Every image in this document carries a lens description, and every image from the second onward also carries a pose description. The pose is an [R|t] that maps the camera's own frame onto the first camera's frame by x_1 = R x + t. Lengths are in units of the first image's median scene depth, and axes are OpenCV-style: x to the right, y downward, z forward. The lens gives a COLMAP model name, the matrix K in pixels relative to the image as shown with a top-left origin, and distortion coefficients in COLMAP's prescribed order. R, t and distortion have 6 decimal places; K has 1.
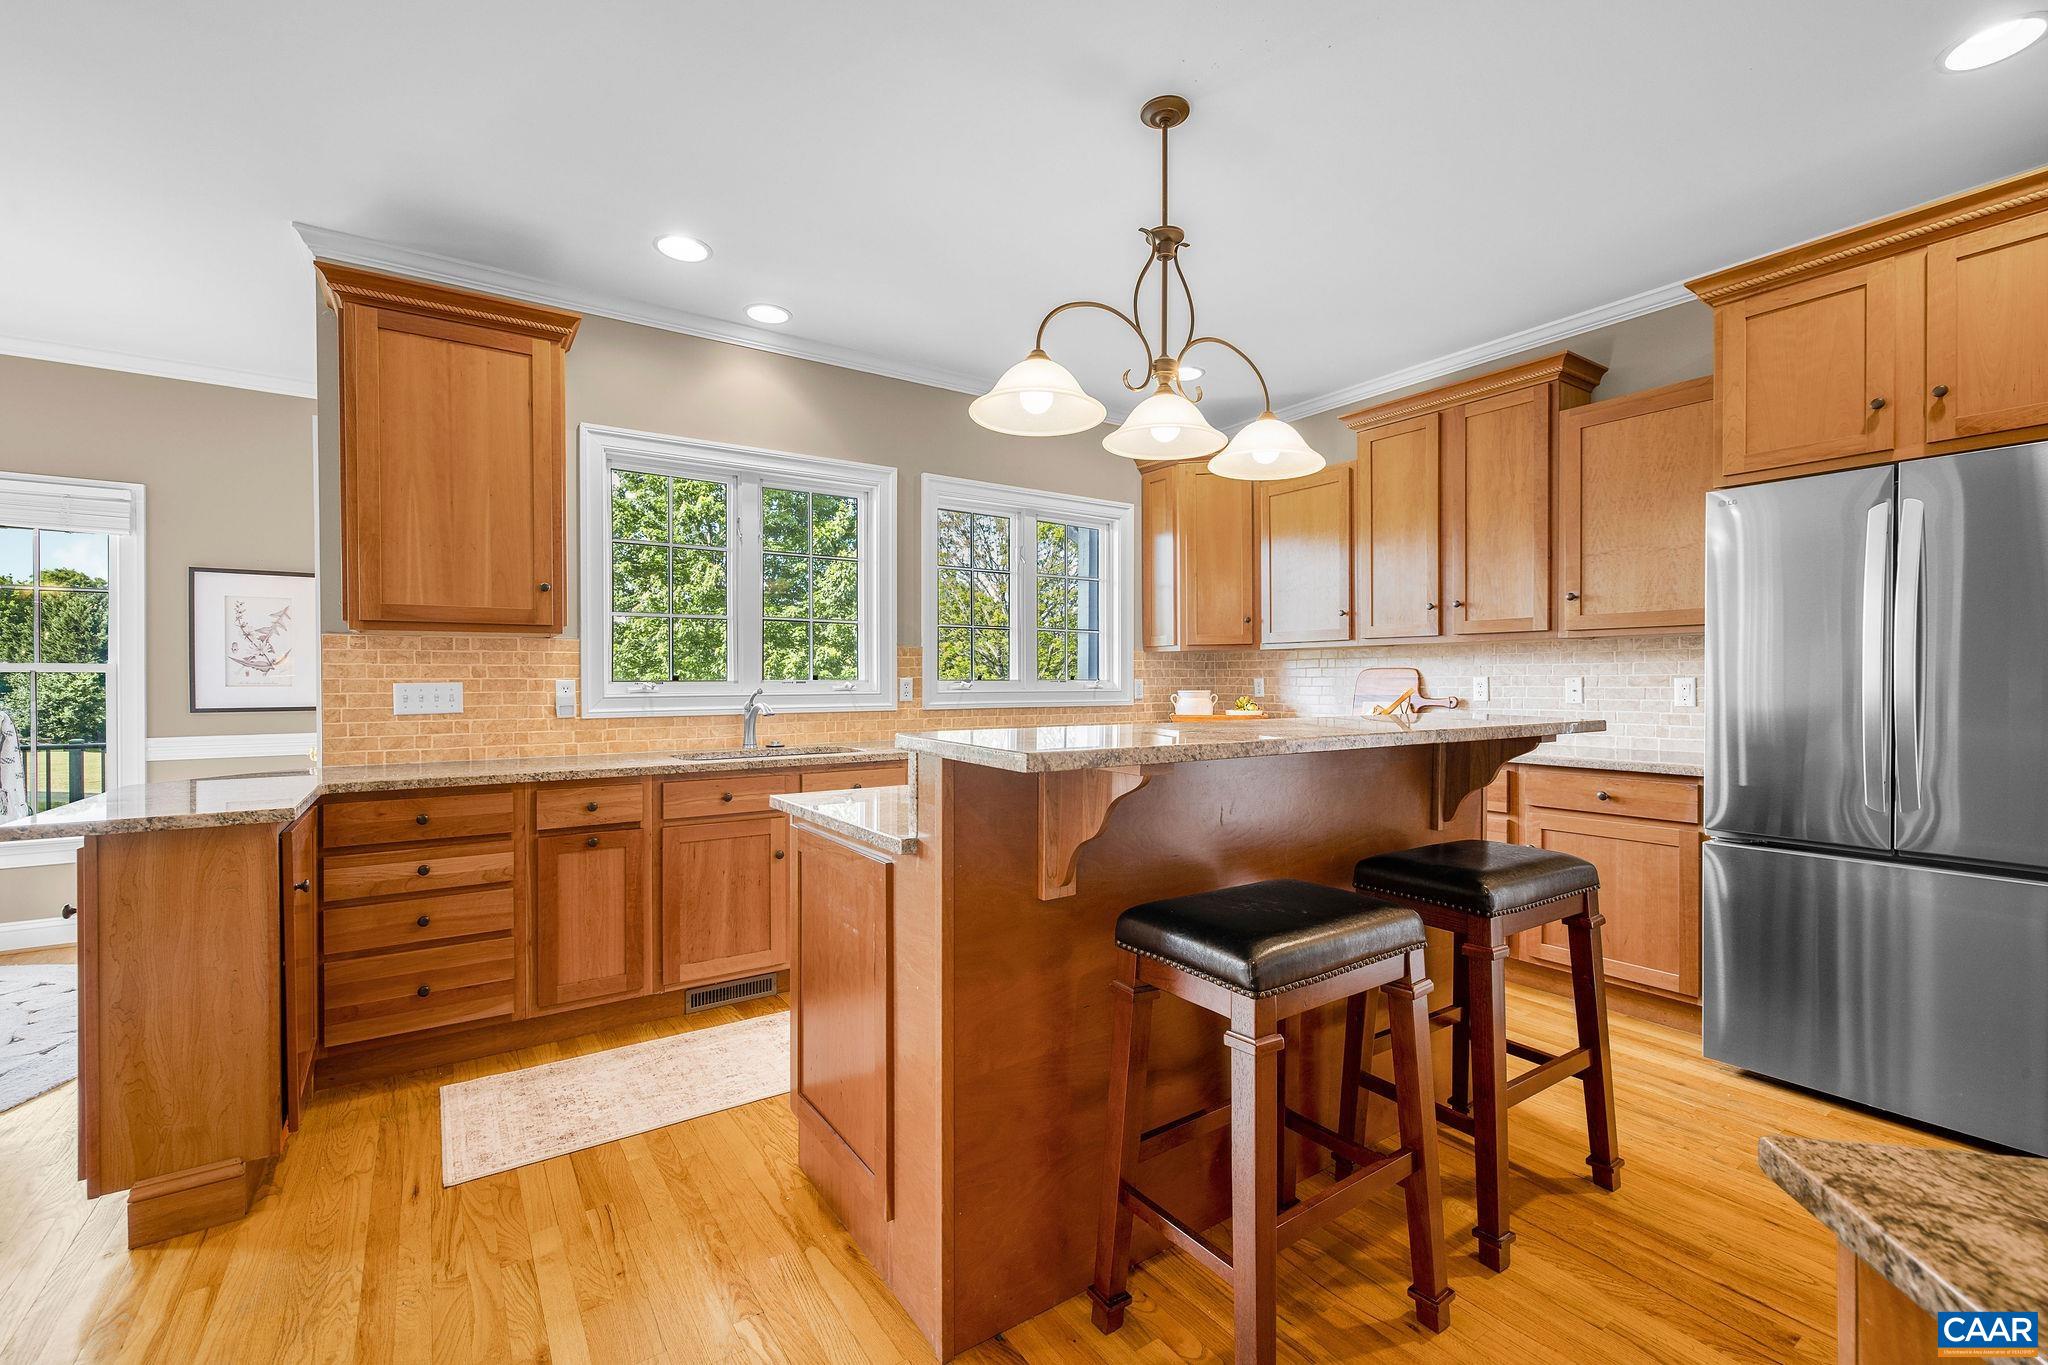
lens RADIAL K [[865.9, 0, 1027.0], [0, 865.9, 686.1], [0, 0, 1]] dist [0.001972, 0.000380]
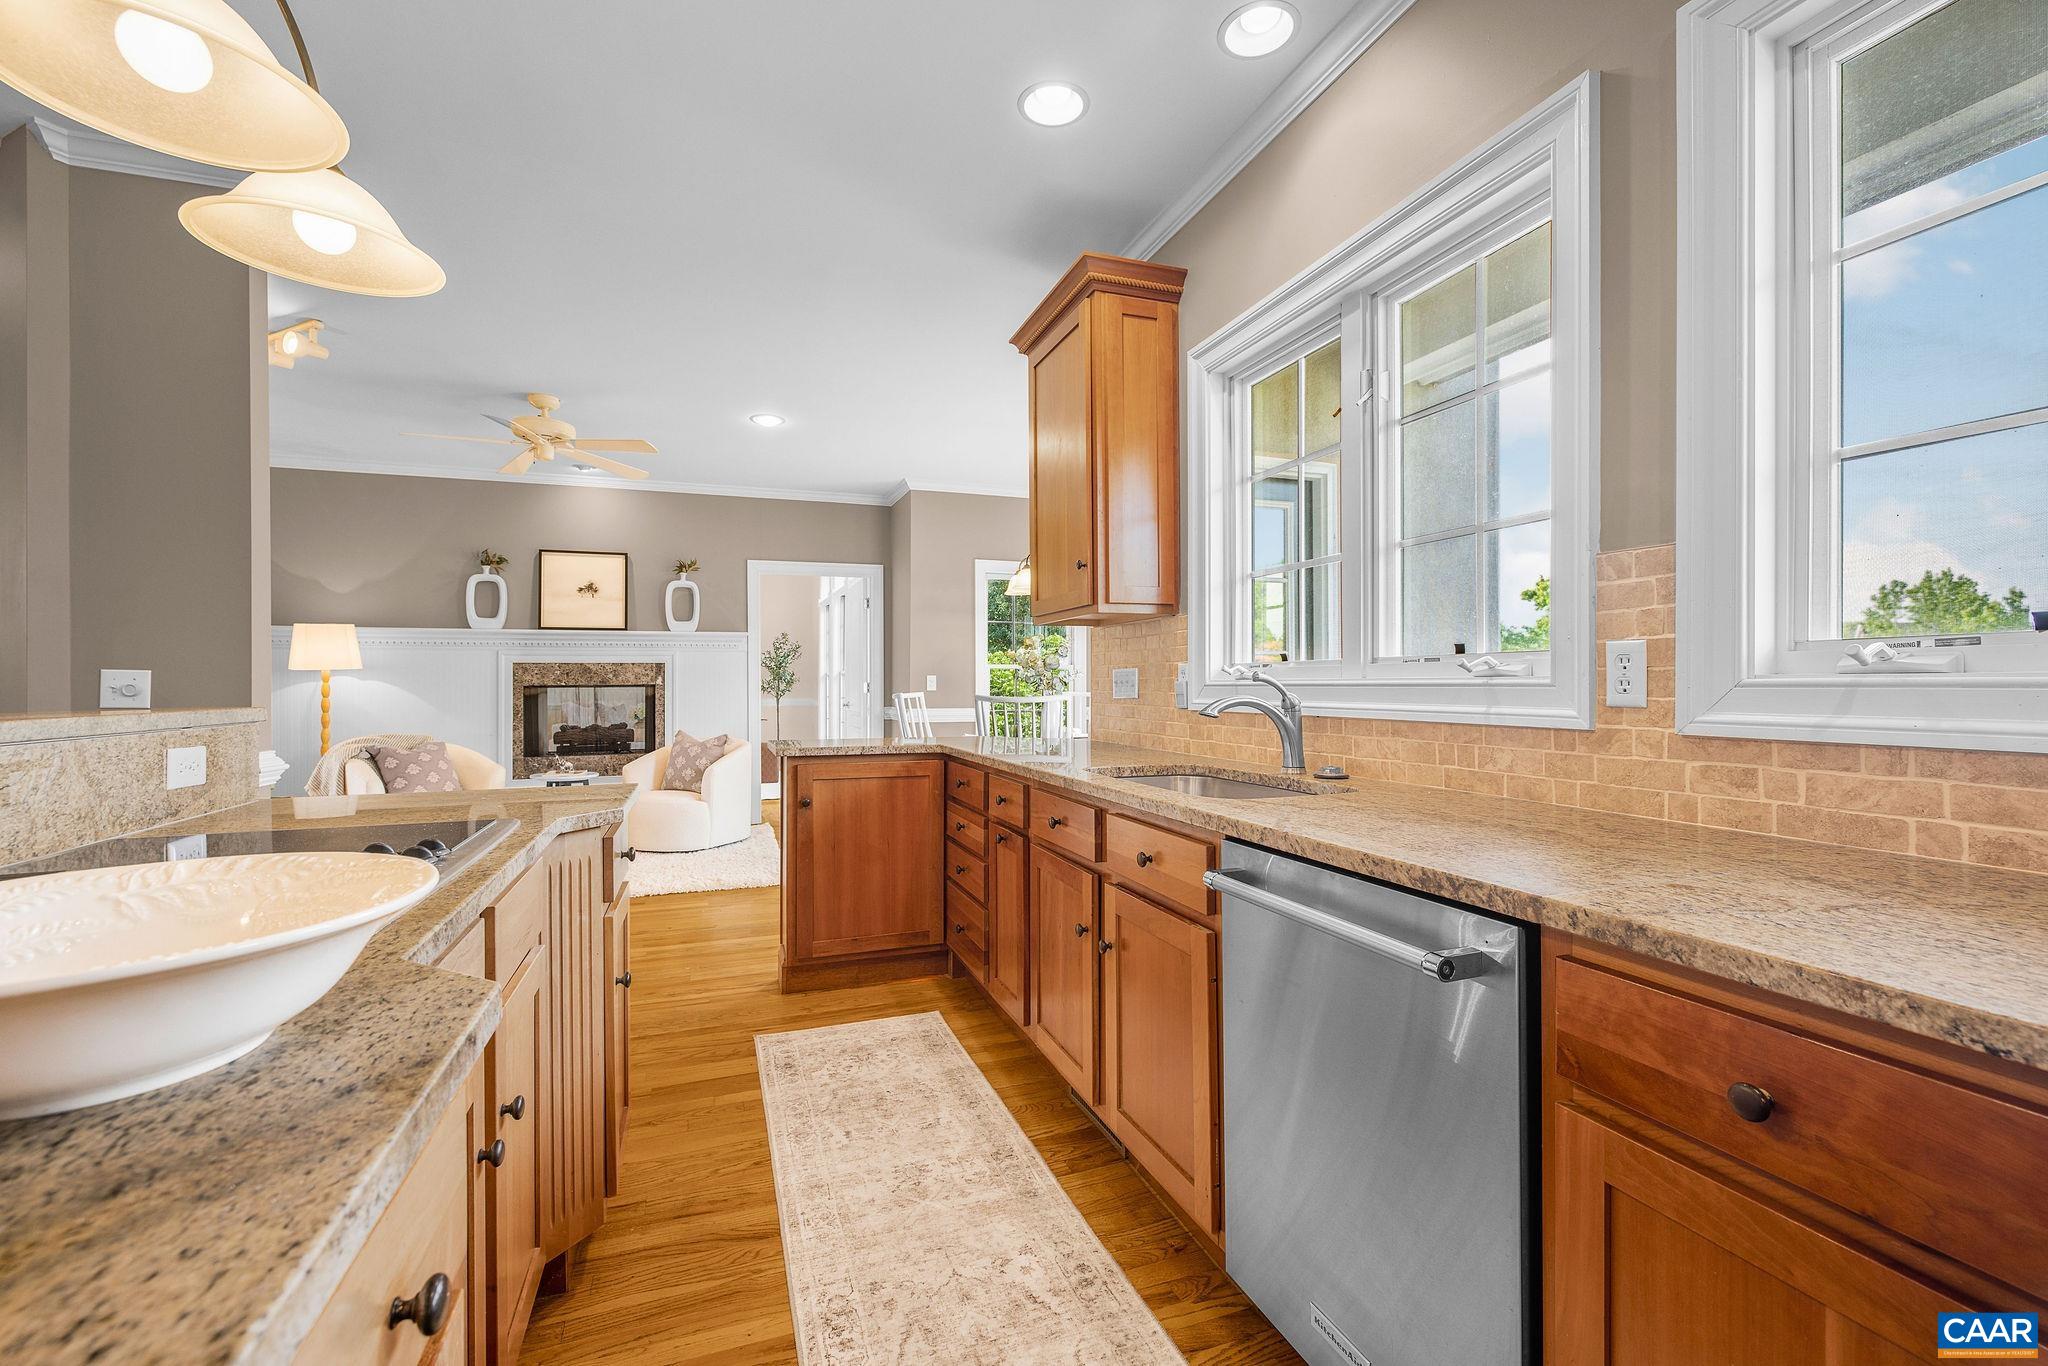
lens RADIAL K [[865.9, 0, 1026.4], [0, 865.9, 680.9], [0, 0, 1]] dist [0.001972, 0.000380]
pose [[-0.248043, 0.000533, -0.968749, 0.344603], [-0.004424, 0.999989, 0.001683, 0.009754], [0.968739, 0.004703, -0.248038, 1.116622]]
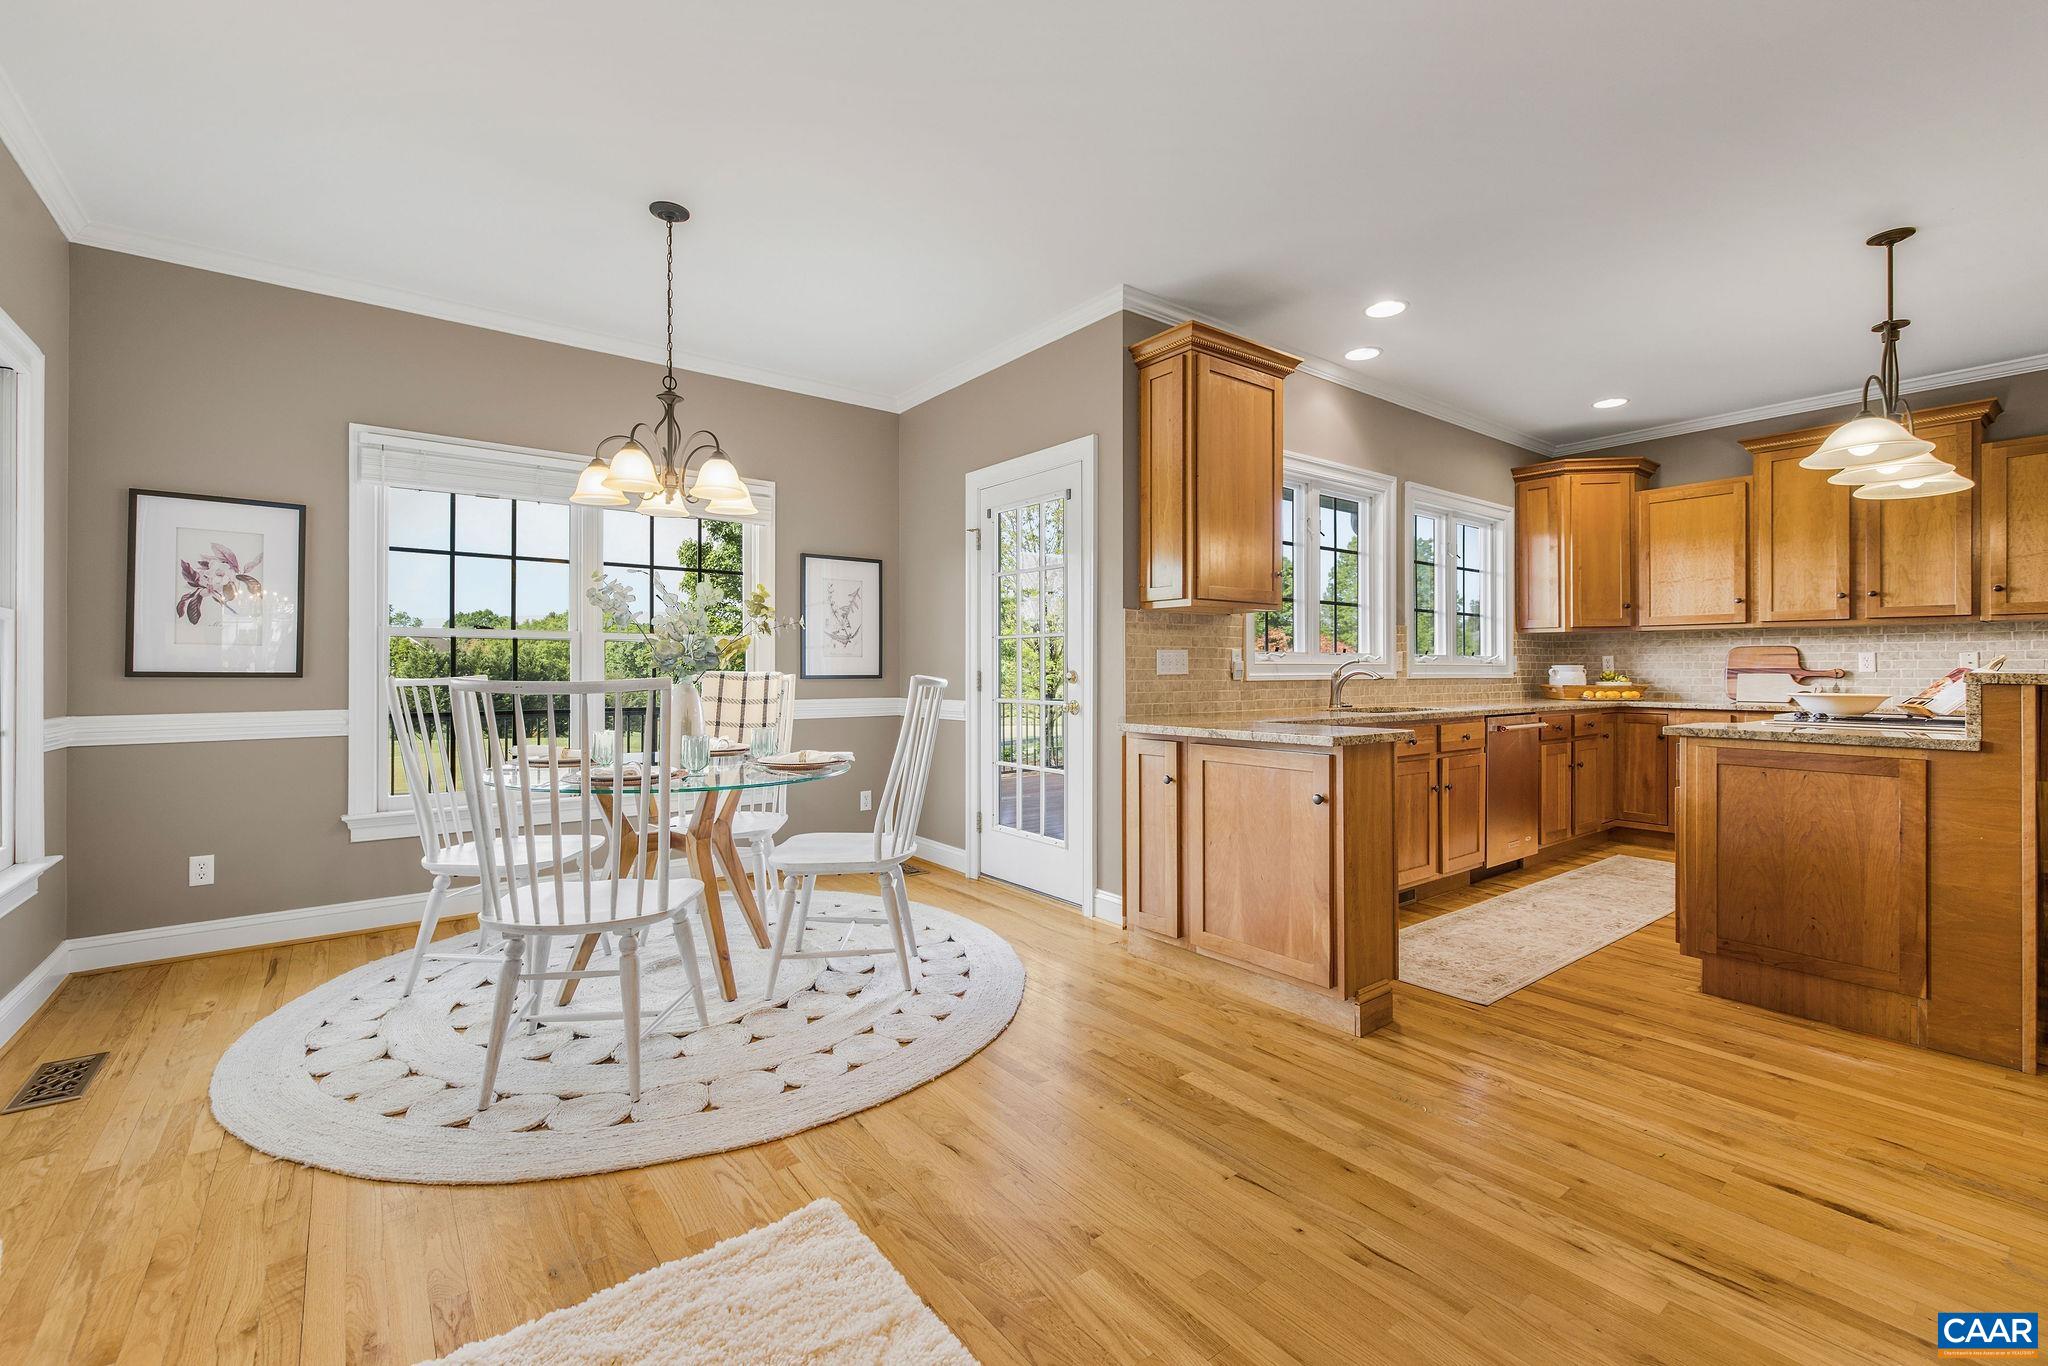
lens RADIAL K [[865.9, 0, 1021.5], [0, 865.9, 665.7], [0, 0, 1]] dist [0.001972, 0.000380]
pose [[0.998695, 0.003945, 0.050921, -0.949012], [-0.003366, 0.999929, -0.011463, 0.033236], [-0.050962, 0.011276, 0.998637, -0.225832]]
